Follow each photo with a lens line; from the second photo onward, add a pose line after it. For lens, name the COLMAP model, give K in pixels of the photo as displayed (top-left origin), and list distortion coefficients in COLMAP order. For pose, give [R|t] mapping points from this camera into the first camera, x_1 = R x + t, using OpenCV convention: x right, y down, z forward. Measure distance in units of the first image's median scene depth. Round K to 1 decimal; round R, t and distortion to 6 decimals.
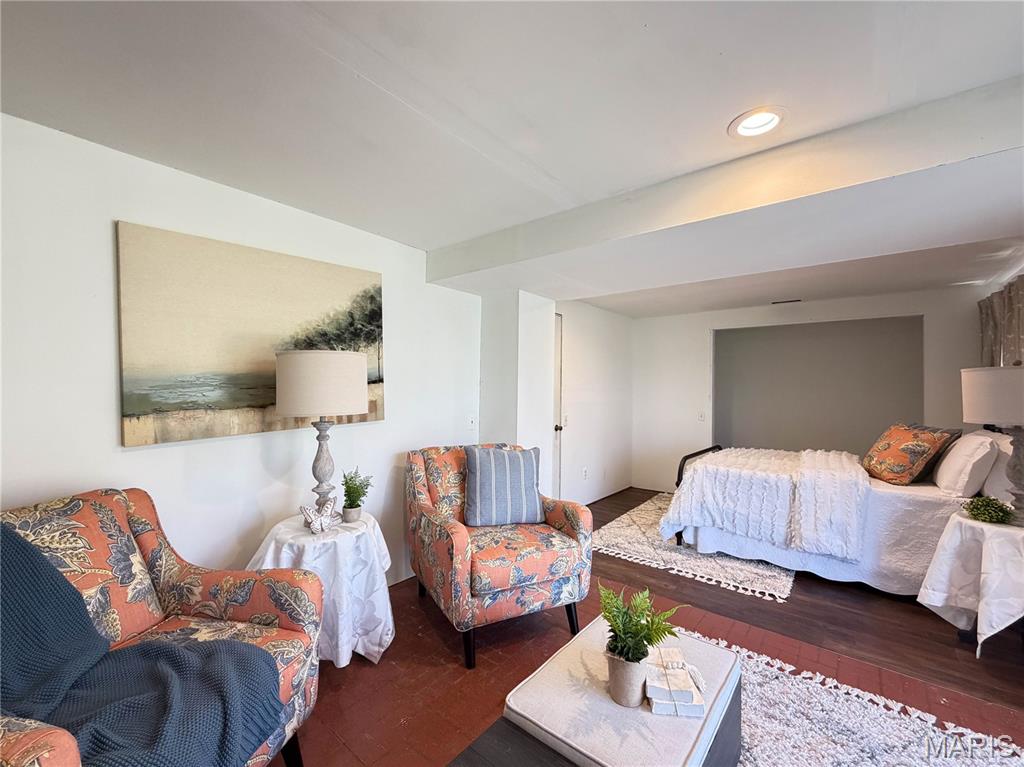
lens RADIAL K [[414.8, 0, 509.5], [0, 414.8, 390.6], [0, 0, 1]] dist [0.002296, -0.001241]
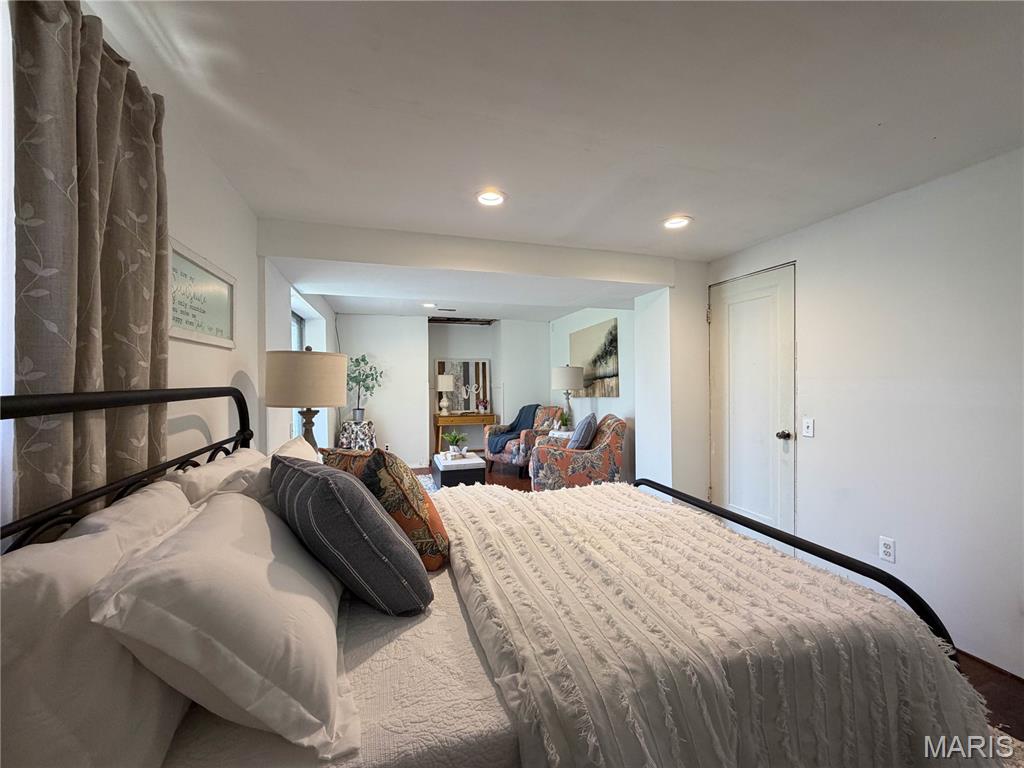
lens RADIAL K [[414.8, 0, 511.4], [0, 414.8, 383.6], [0, 0, 1]] dist [0.002296, -0.001241]
pose [[-0.548518, 0.003379, -0.836132, 1.555158], [0.004304, 0.999990, 0.001217, 0.008091], [0.836127, -0.002931, -0.548527, 1.694258]]
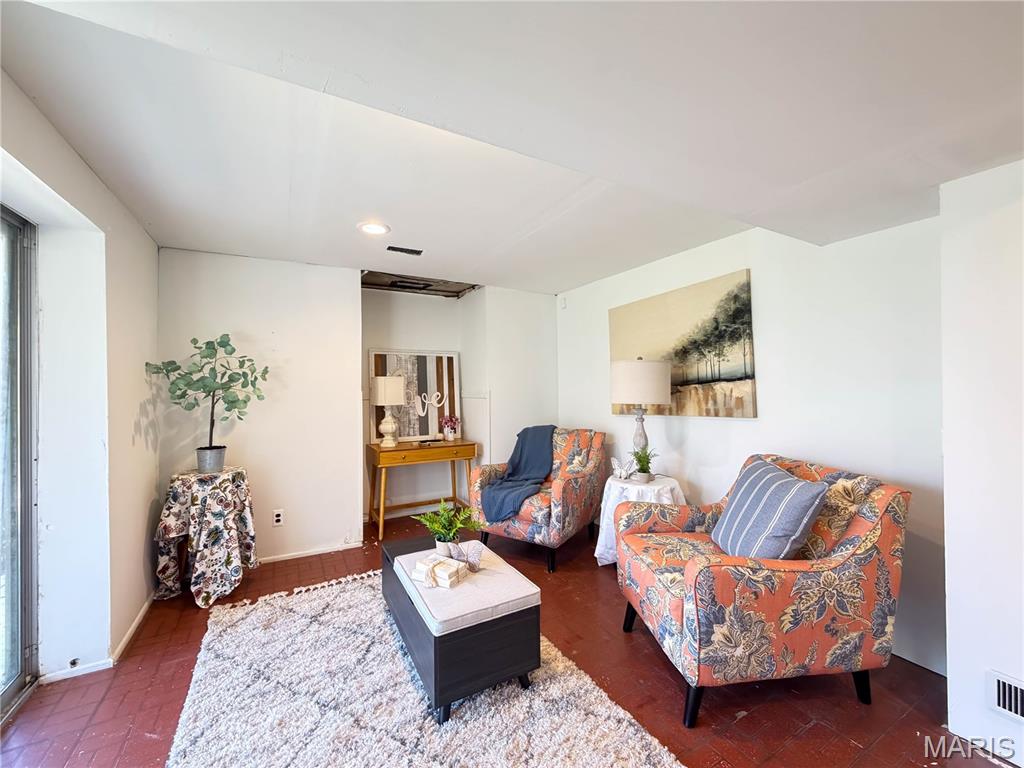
lens RADIAL K [[414.8, 0, 512.5], [0, 414.8, 384.6], [0, 0, 1]] dist [0.002296, -0.001241]
pose [[-0.358988, -0.003846, -0.933334, 0.840530], [0.006581, 0.999956, -0.006652, -0.003717], [0.933319, -0.008531, -0.358947, 0.864786]]
